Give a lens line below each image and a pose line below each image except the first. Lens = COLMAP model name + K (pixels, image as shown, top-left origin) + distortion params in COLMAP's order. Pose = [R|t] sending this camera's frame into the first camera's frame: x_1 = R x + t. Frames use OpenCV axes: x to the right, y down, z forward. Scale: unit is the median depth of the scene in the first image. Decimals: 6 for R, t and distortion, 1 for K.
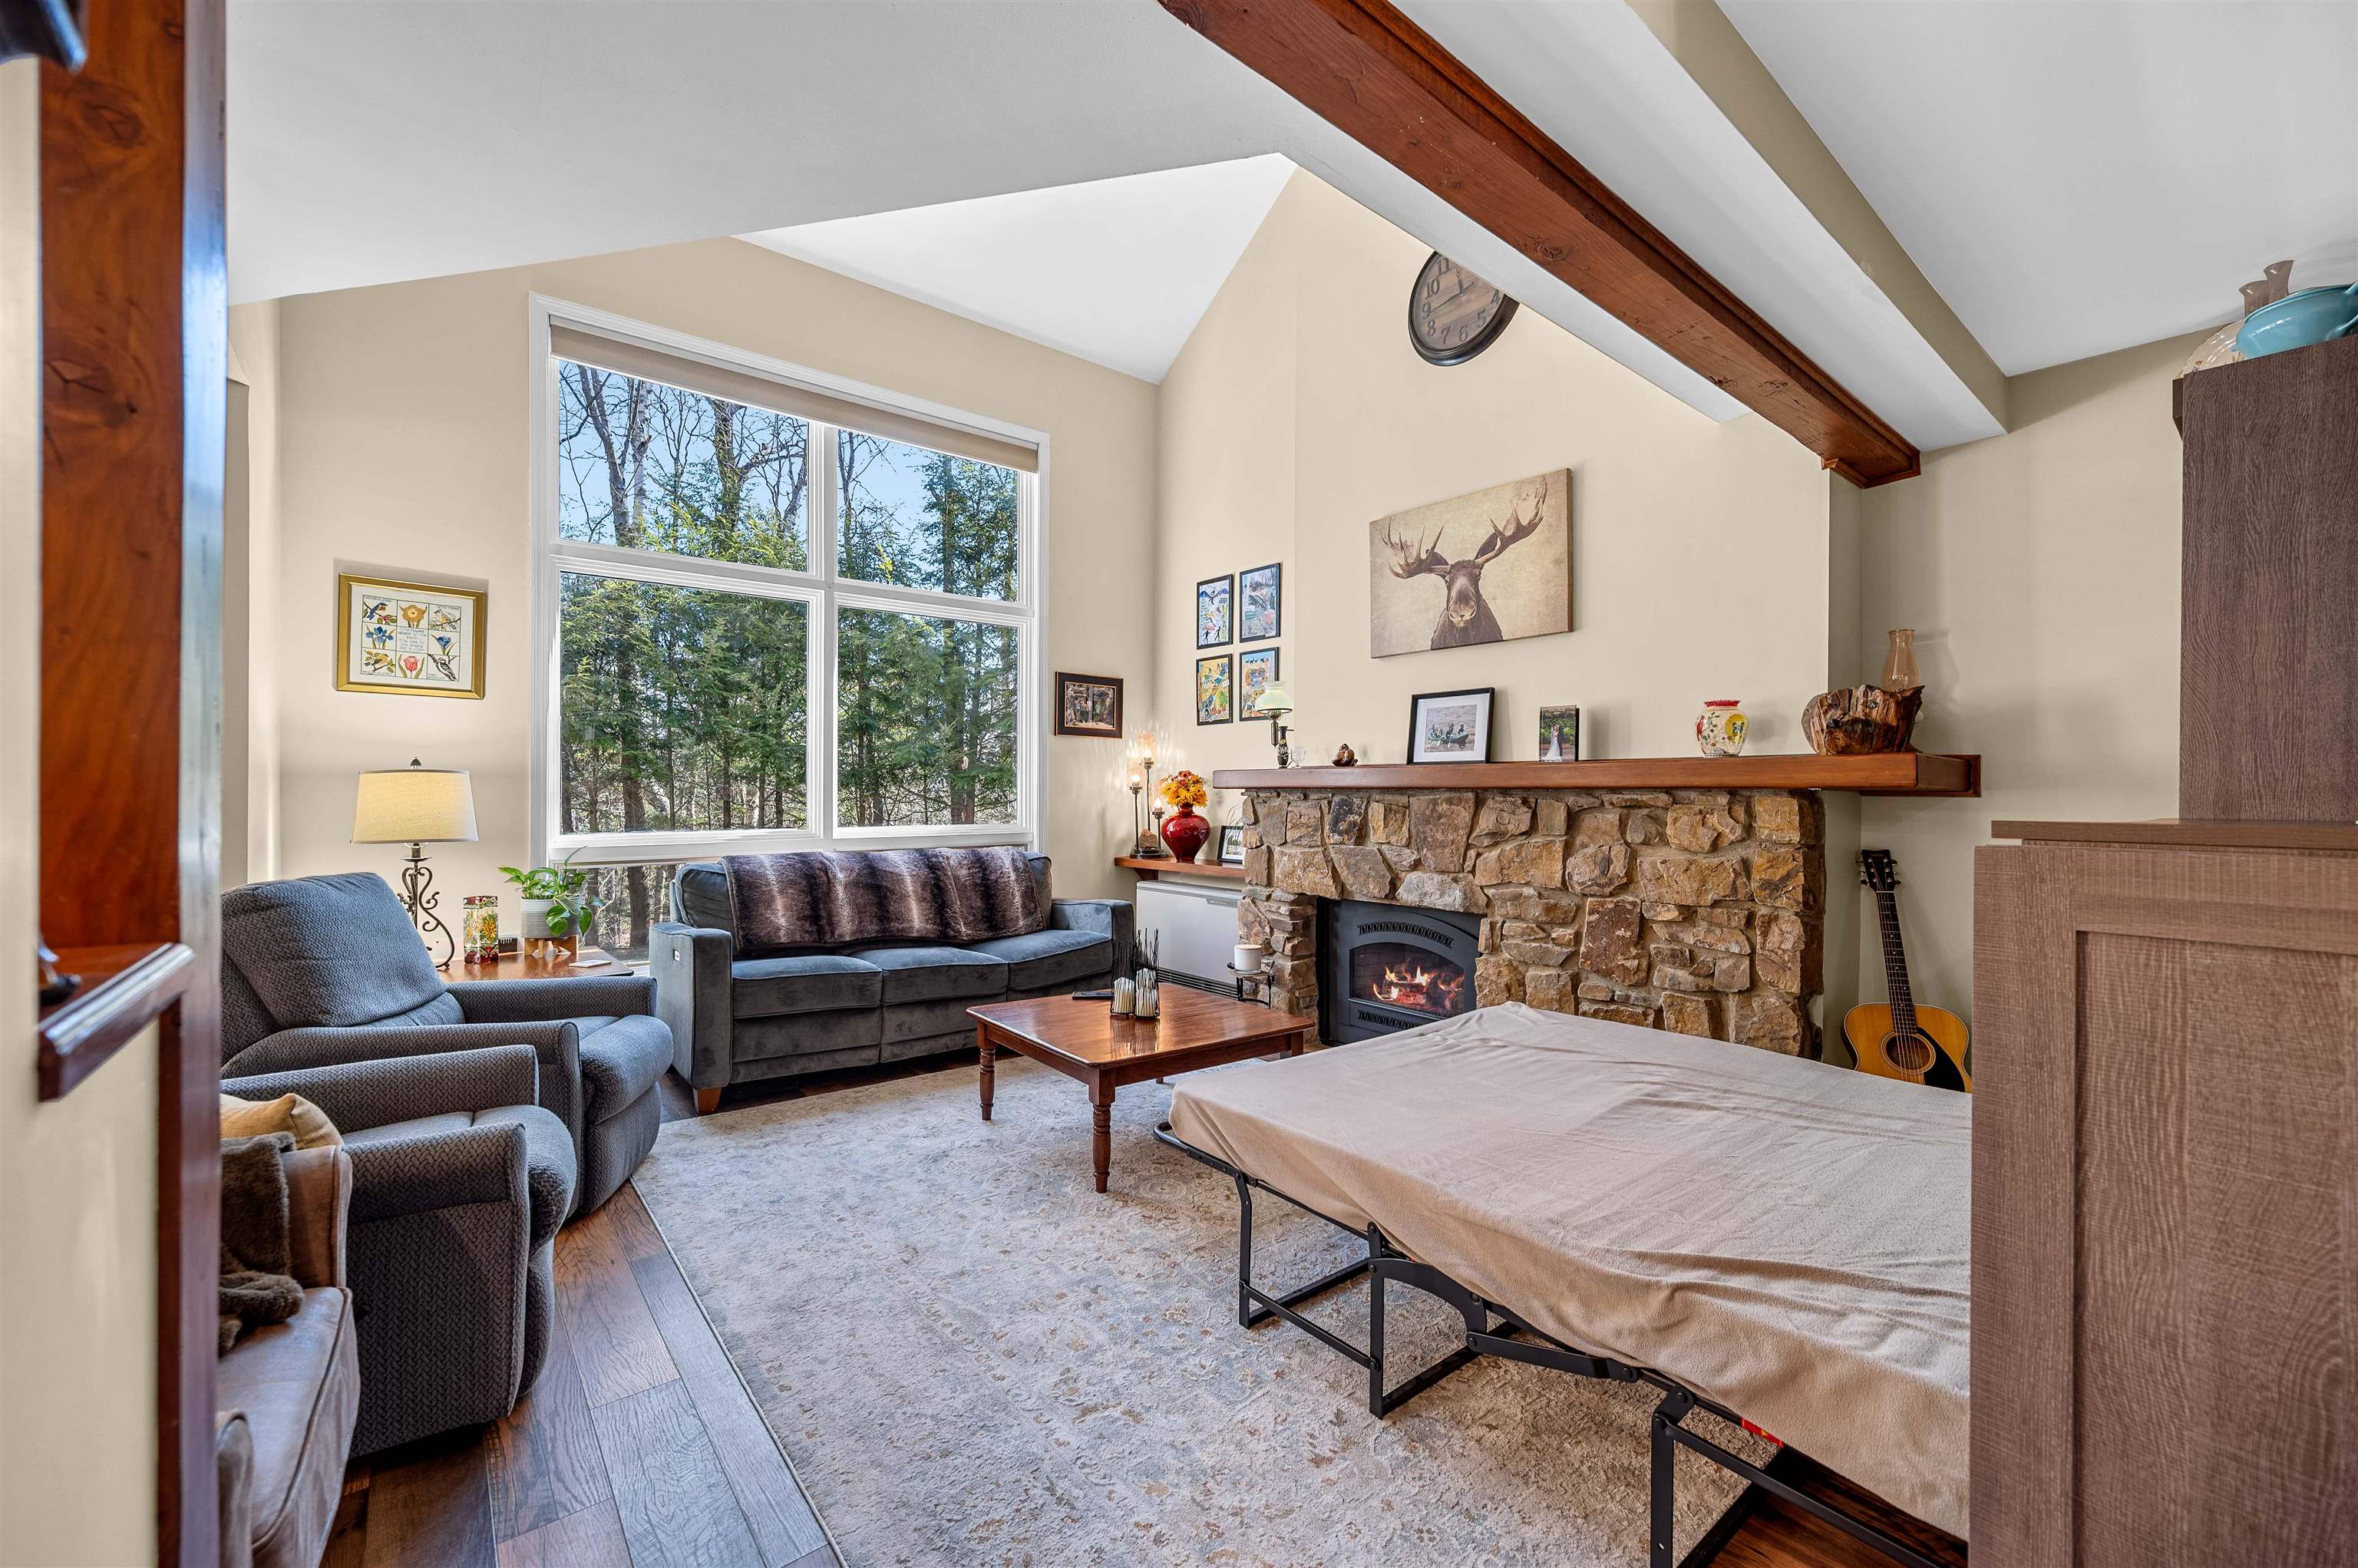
lens RADIAL K [[940.1, 0, 1144.2], [0, 940.1, 789.9], [0, 0, 1]] dist [0.001601, -0.000215]
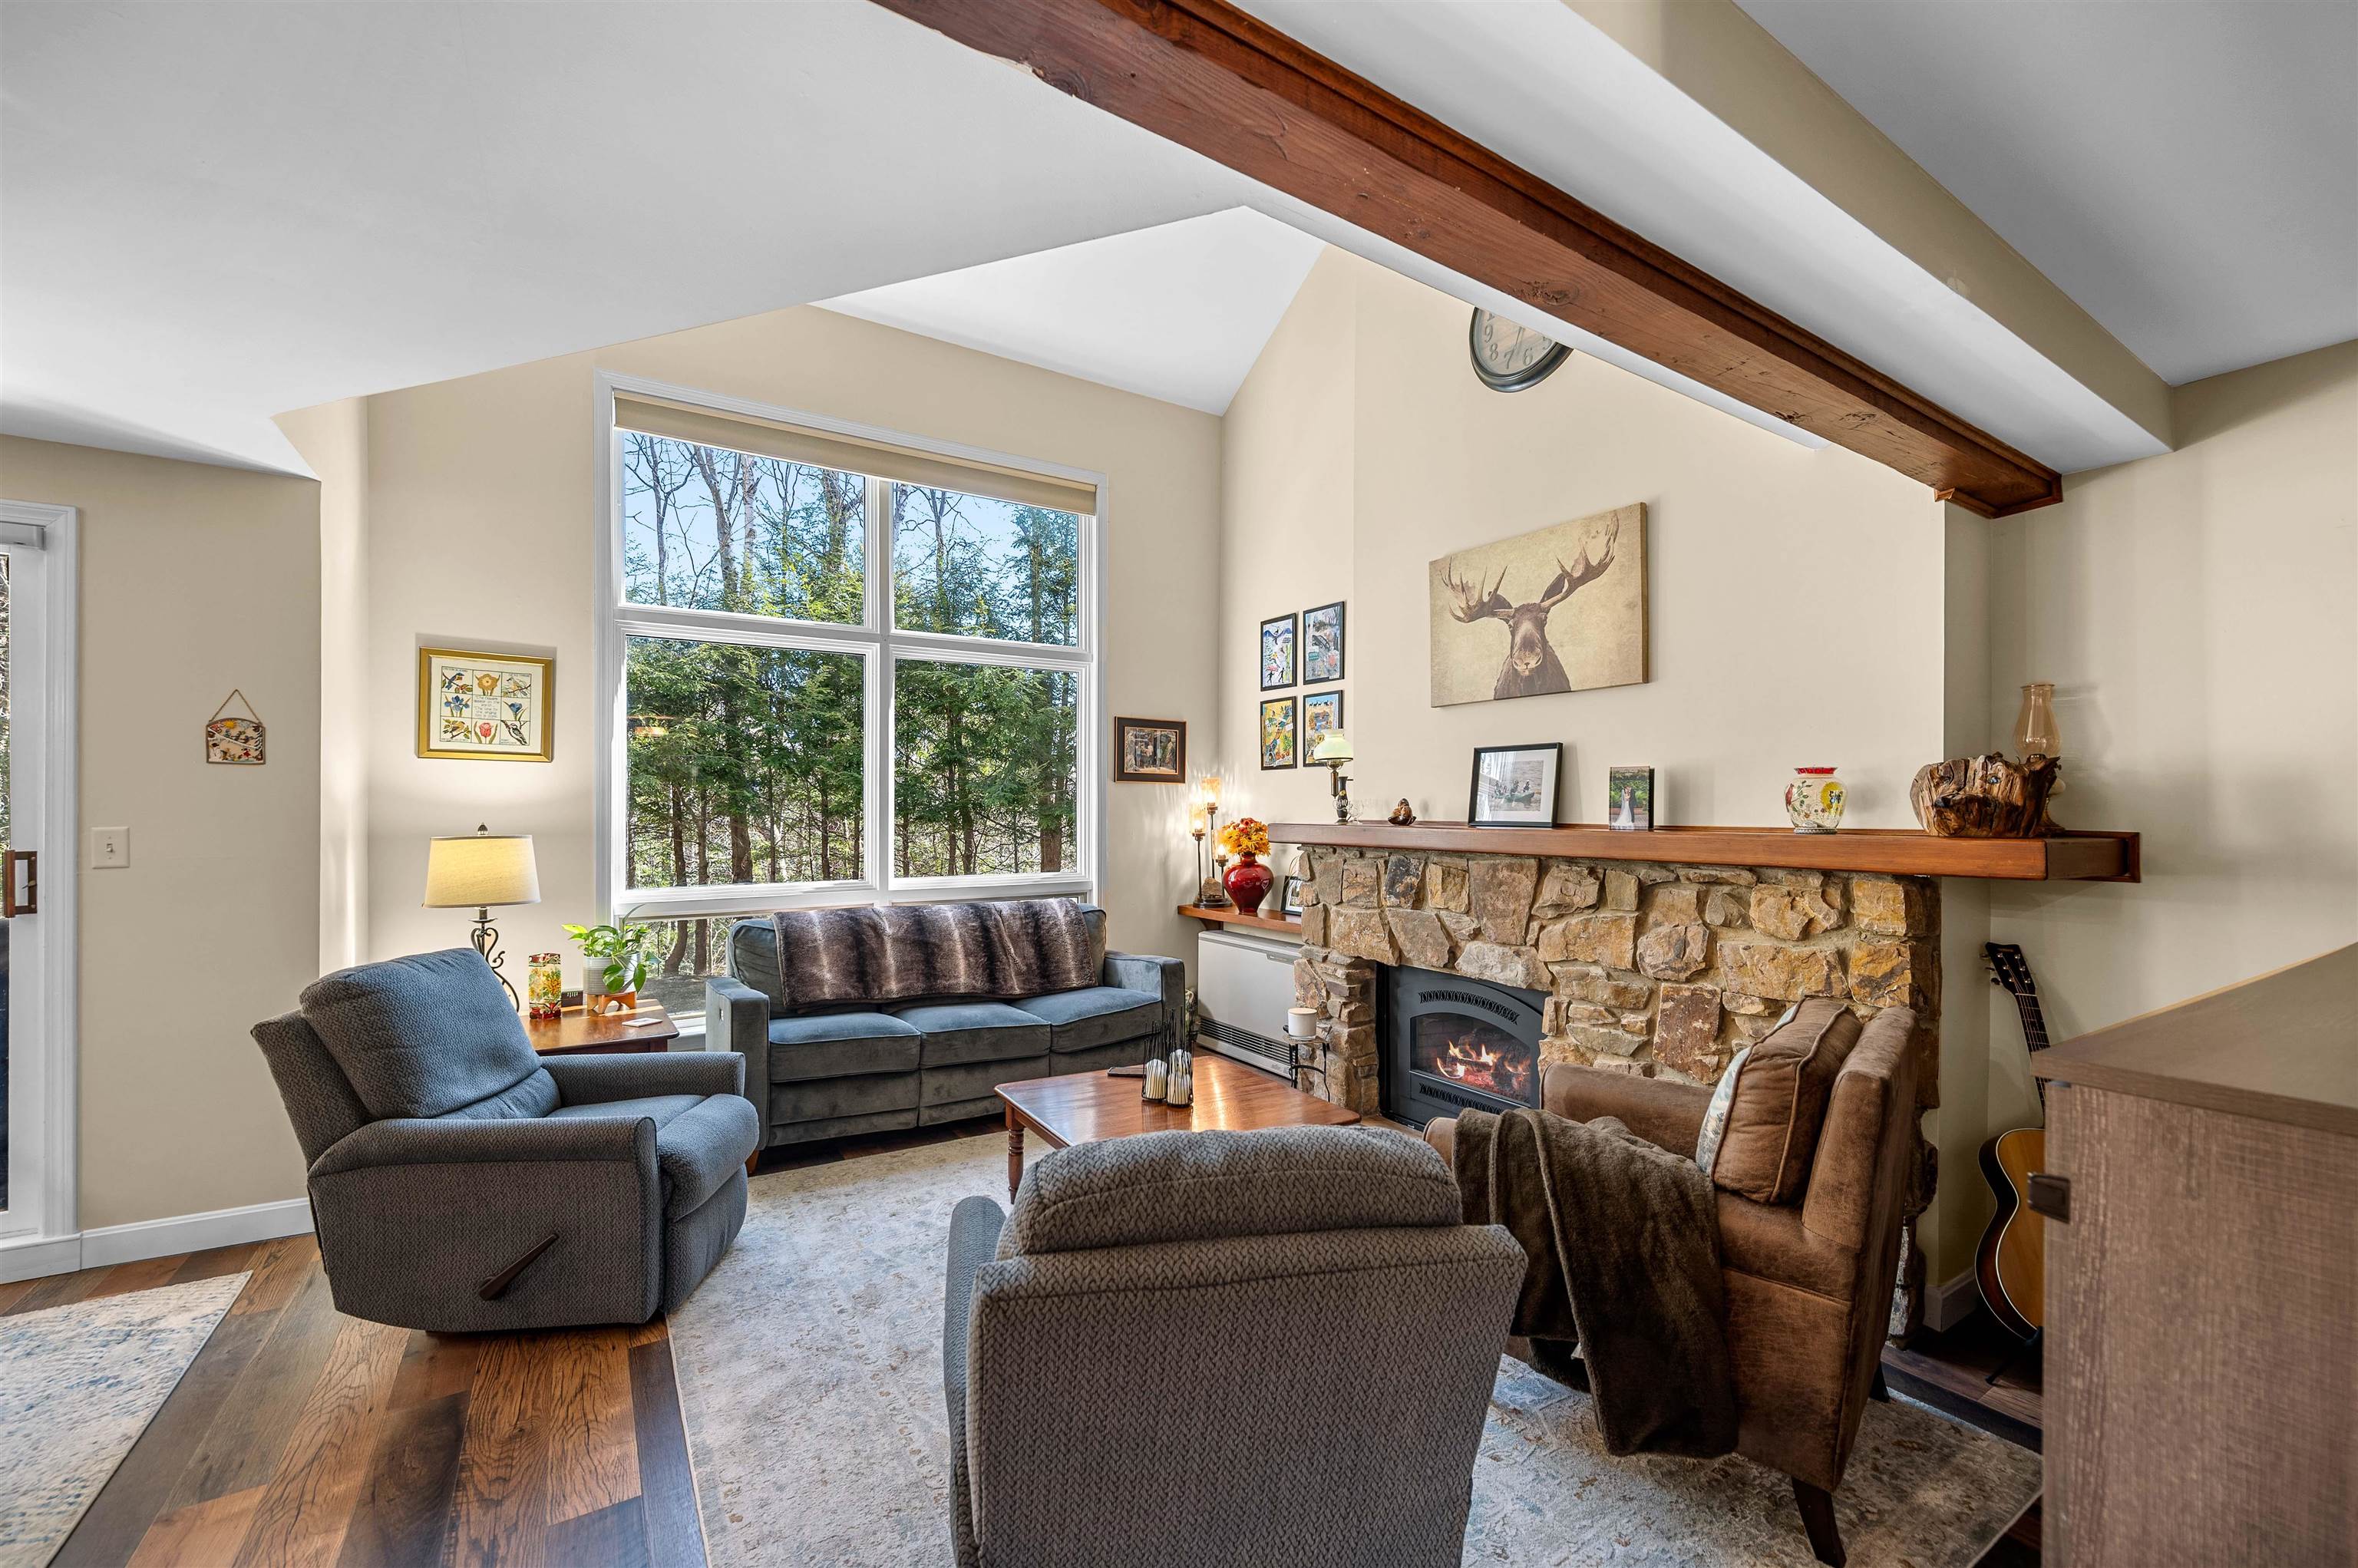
lens RADIAL K [[940.1, 0, 1149.2], [0, 940.1, 801.1], [0, 0, 1]] dist [0.001601, -0.000215]
pose [[0.993281, -0.003061, -0.115690, 0.077151], [0.002651, 0.999990, -0.003693, -0.048606], [0.115700, 0.003361, 0.993278, 0.042804]]
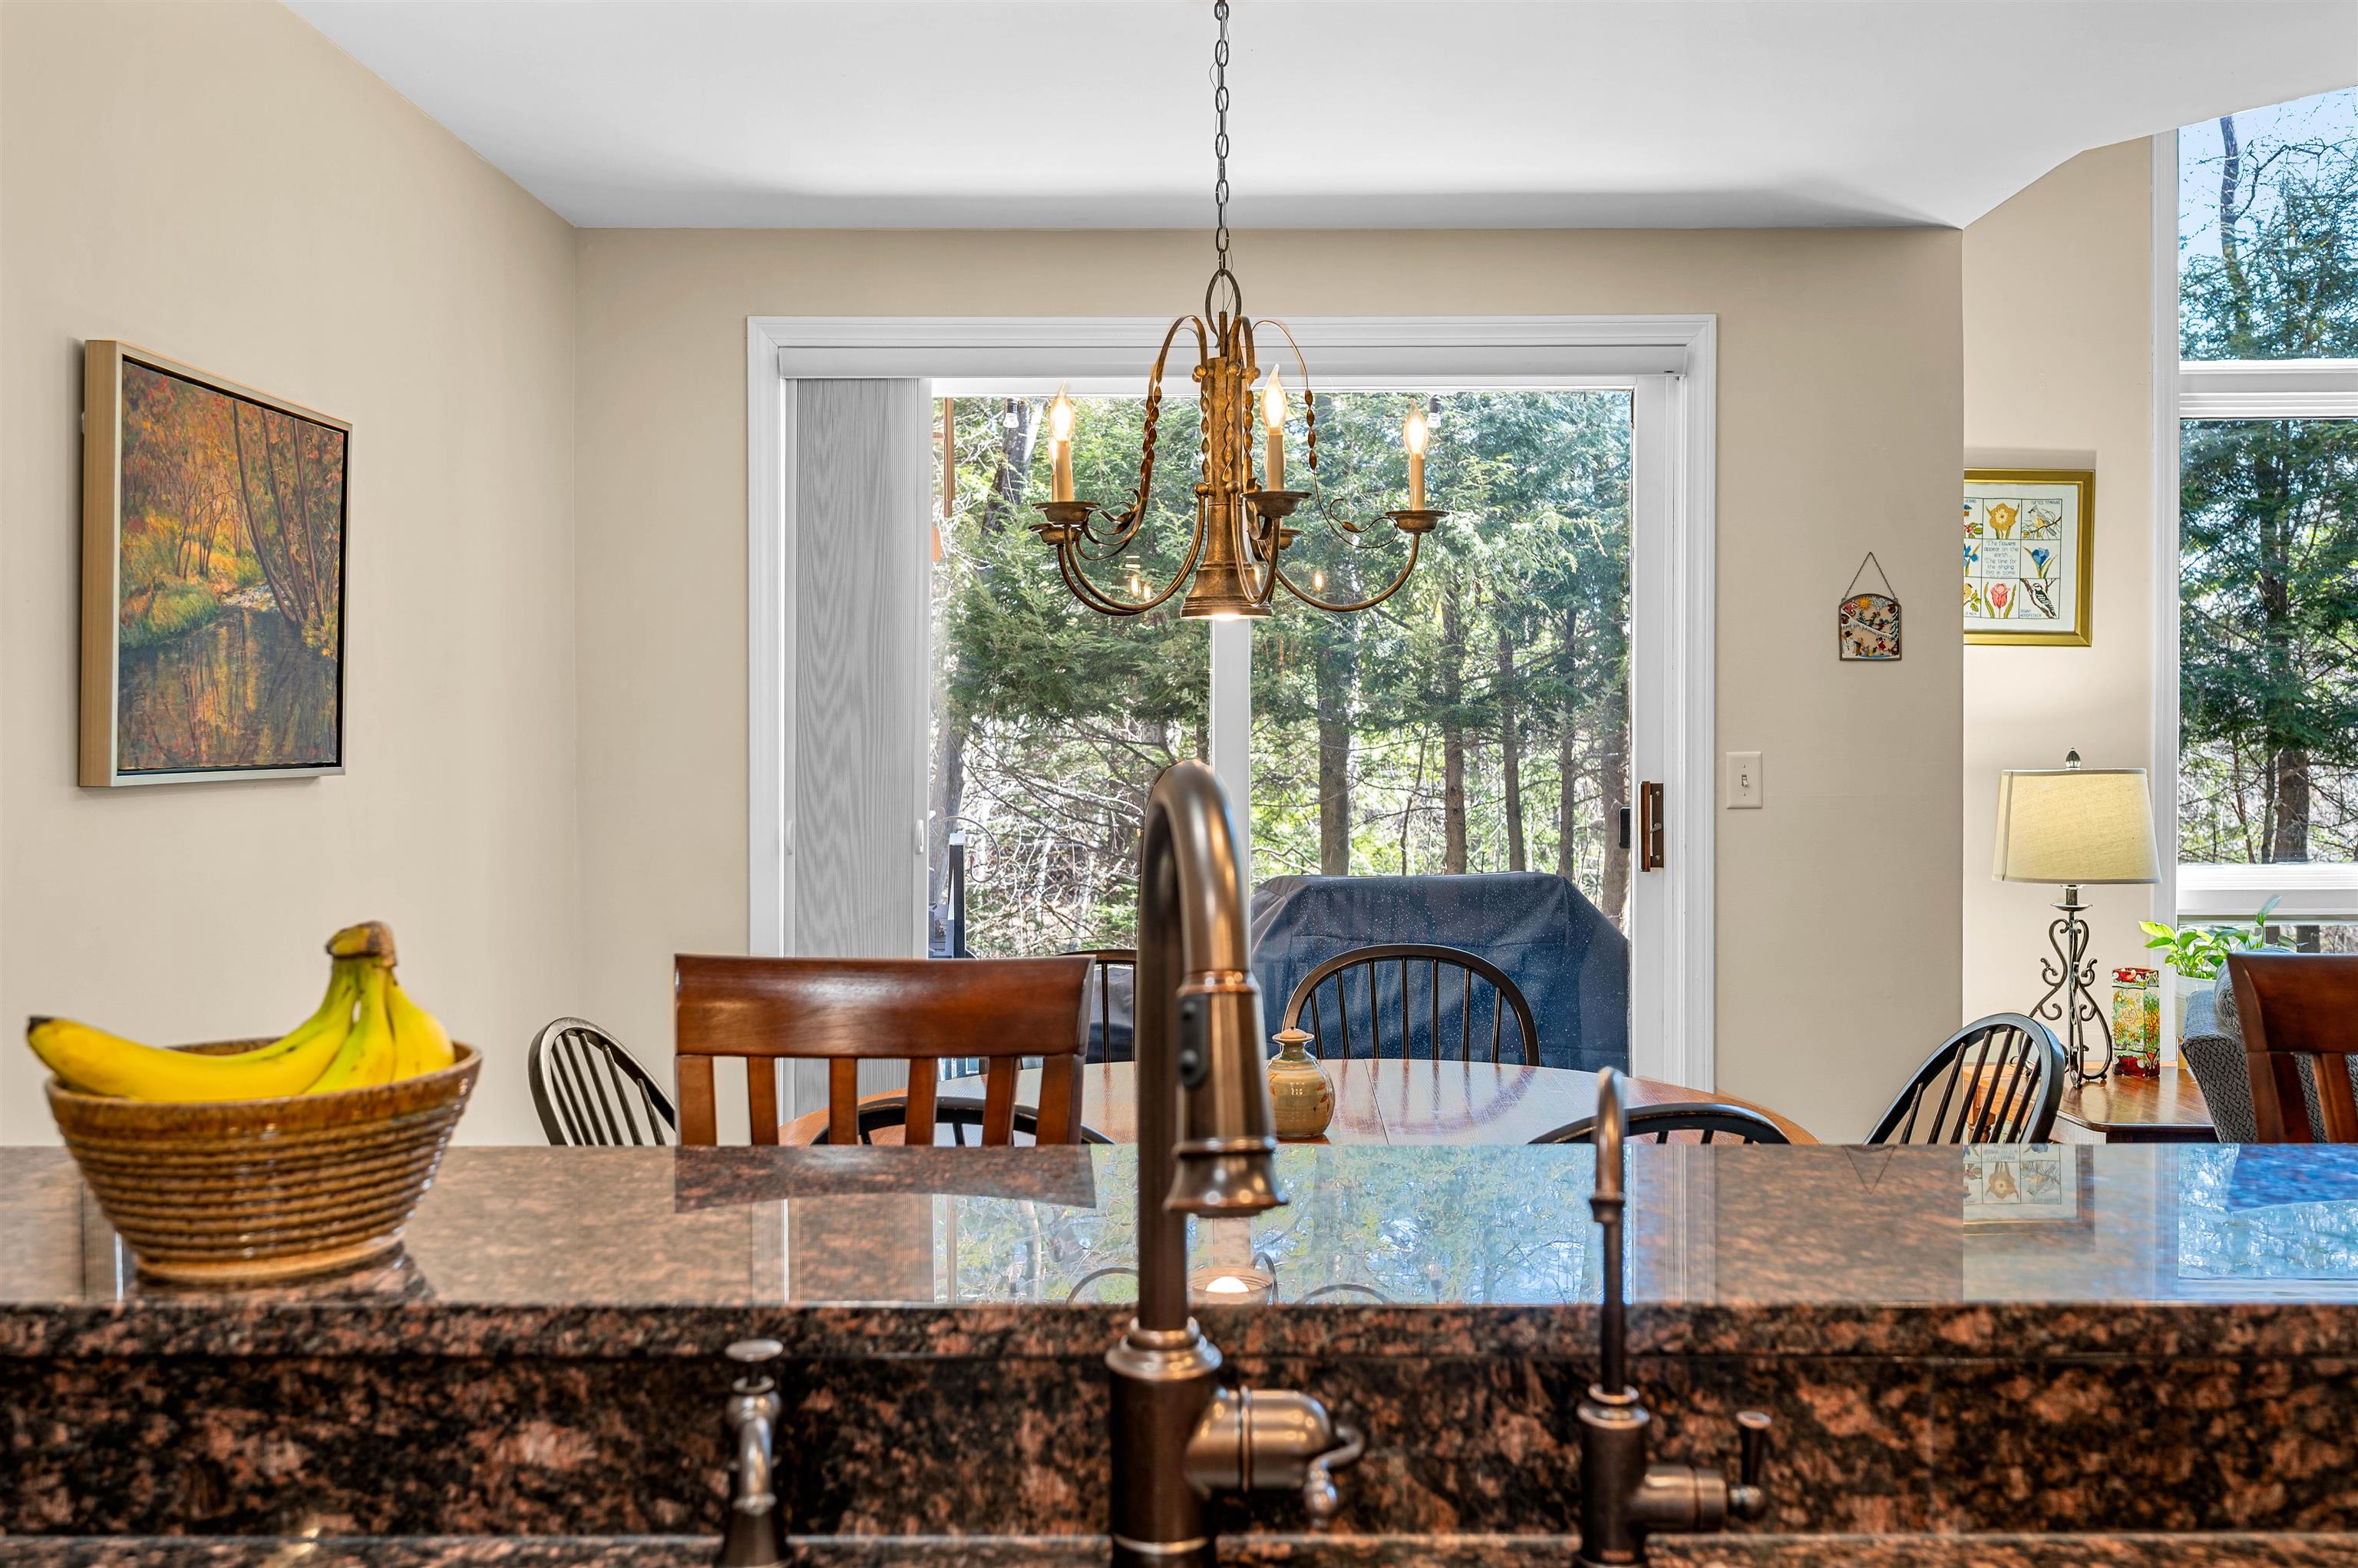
lens RADIAL K [[1971.5, 0, 1200.2], [0, 1971.5, 738.9], [0, 0, 1]] dist [-0.000654, -0.000321]
pose [[0.786402, 0.001450, -0.617713, -0.373787], [0.006840, 0.999916, 0.011054, -0.054854], [0.617677, -0.012918, 0.786326, -0.387603]]
